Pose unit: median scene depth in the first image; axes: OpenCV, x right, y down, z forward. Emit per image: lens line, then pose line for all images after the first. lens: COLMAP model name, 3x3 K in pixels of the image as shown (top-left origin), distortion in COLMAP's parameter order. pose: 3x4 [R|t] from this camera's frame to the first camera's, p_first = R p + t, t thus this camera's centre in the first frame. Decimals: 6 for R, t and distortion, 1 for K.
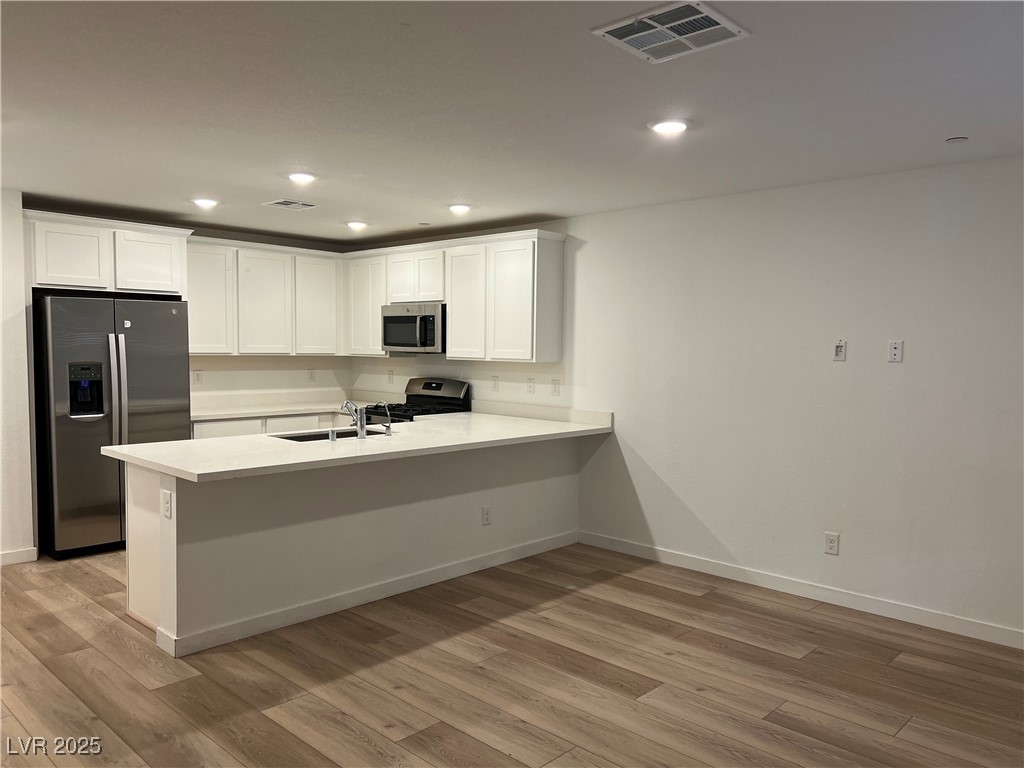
lens RADIAL K [[777.1, 0, 519.5], [0, 777.1, 386.3], [0, 0, 1]] dist [0.019360, -0.033764]
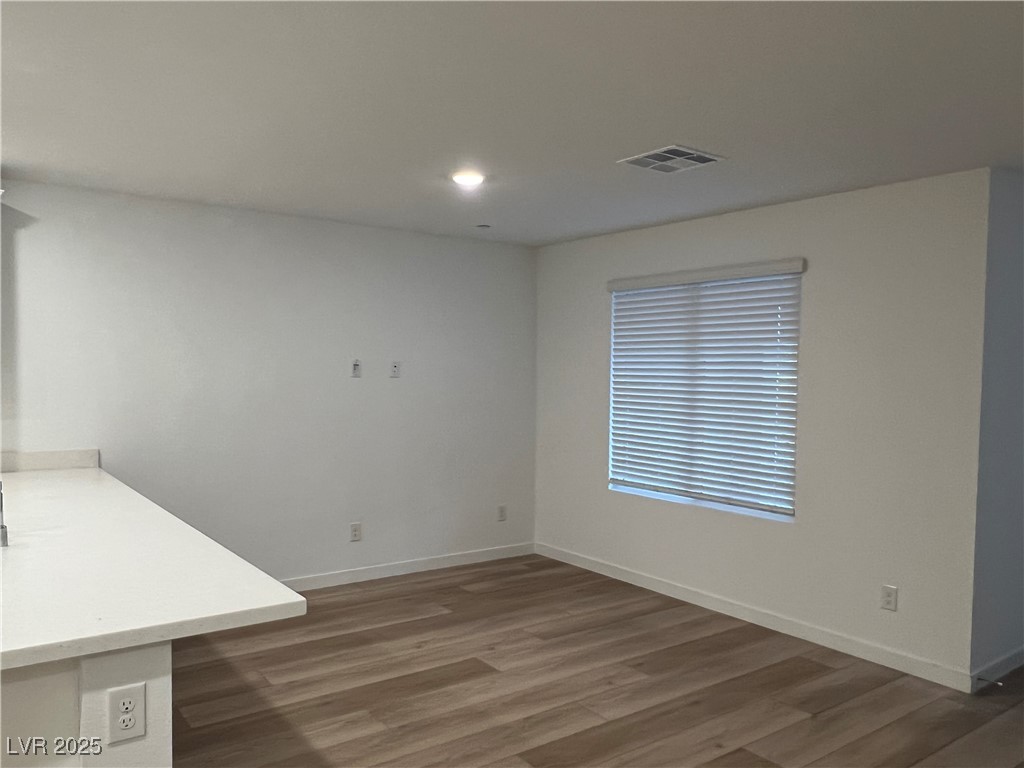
lens RADIAL K [[777.1, 0, 514.6], [0, 777.1, 390.0], [0, 0, 1]] dist [0.019360, -0.033764]
pose [[0.169074, -0.041195, 0.984742, -0.601974], [0.040068, 0.998587, 0.034895, -0.037268], [-0.984789, 0.033557, 0.170486, 0.469581]]
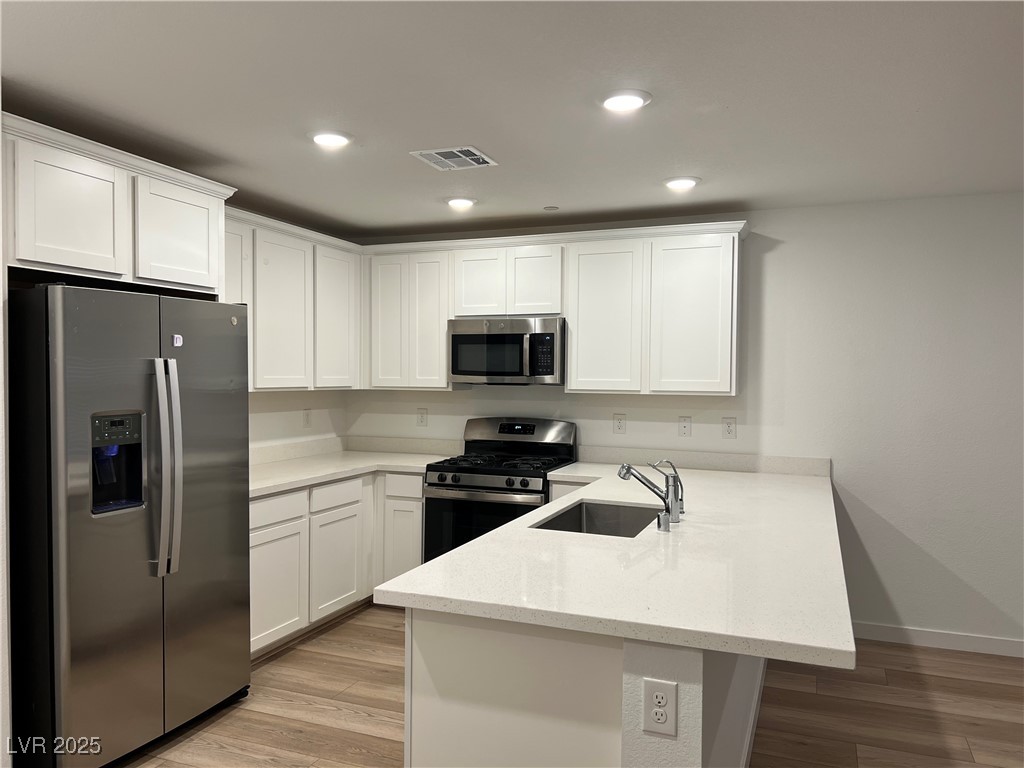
lens RADIAL K [[777.1, 0, 510.5], [0, 777.1, 376.2], [0, 0, 1]] dist [0.019360, -0.033764]
pose [[0.930599, -0.007565, 0.365961, -0.488699], [0.024343, 0.998852, -0.041254, -0.025261], [-0.365229, 0.047299, 0.929715, 0.395195]]
